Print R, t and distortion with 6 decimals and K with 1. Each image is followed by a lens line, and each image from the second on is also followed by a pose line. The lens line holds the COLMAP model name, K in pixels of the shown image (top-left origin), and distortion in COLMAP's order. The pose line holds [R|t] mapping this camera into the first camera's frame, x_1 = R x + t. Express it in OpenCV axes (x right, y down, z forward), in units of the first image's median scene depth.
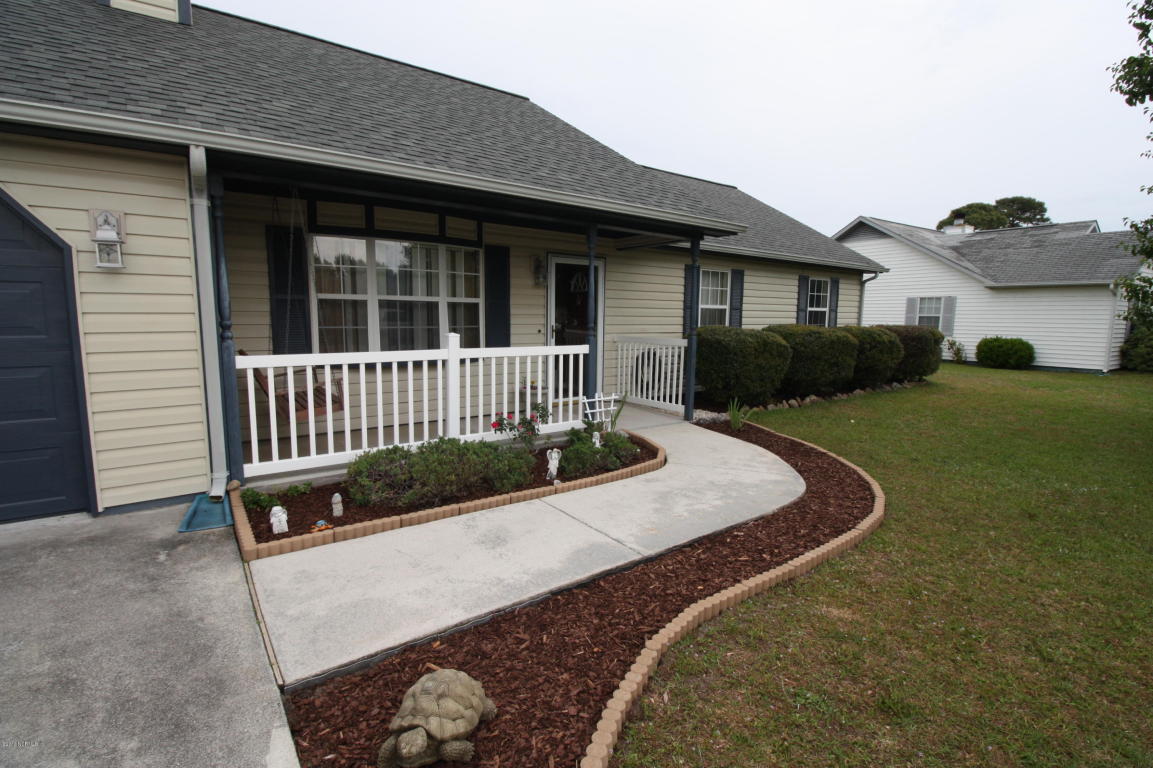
lens RADIAL K [[541.9, 0, 580.3], [0, 541.9, 382.6], [0, 0, 1]] dist [-0.001266, -0.012226]
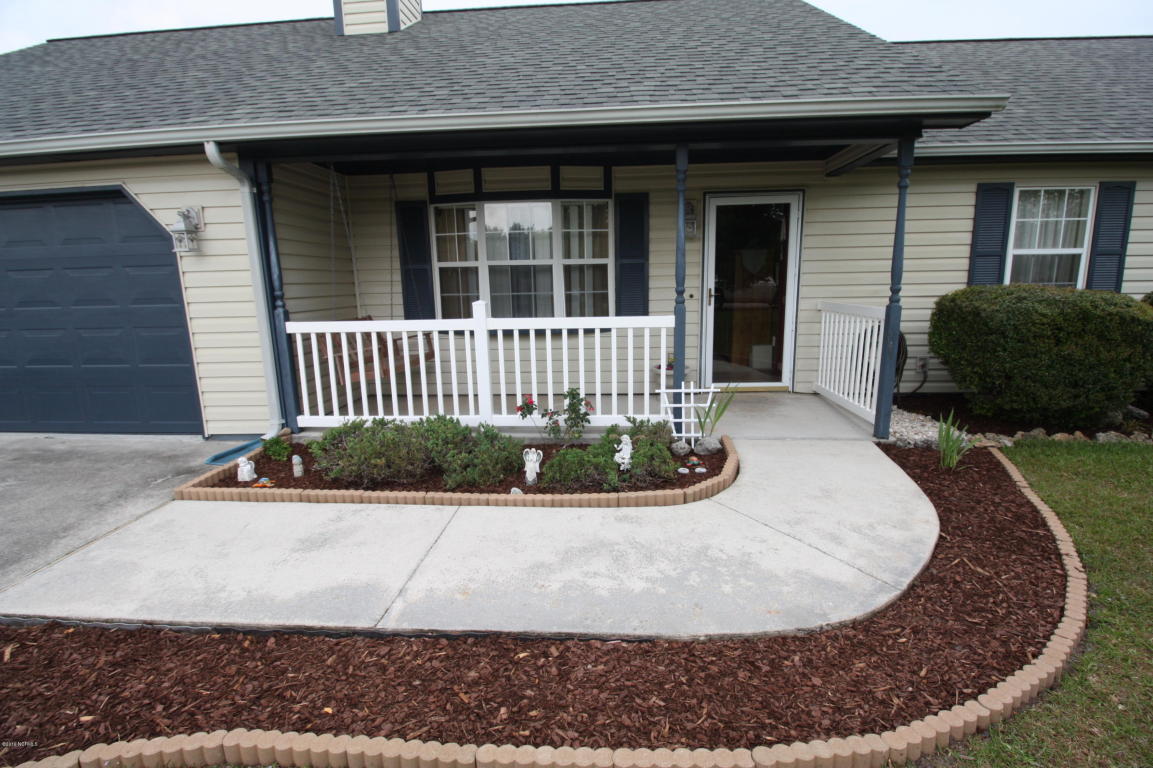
lens RADIAL K [[541.9, 0, 580.3], [0, 541.9, 382.6], [0, 0, 1]] dist [-0.001266, -0.012226]
pose [[0.755540, 0.097288, -0.647839, 0.455290], [-0.052565, 0.994726, 0.088078, -0.042062], [0.652991, -0.032493, 0.756669, 0.403887]]
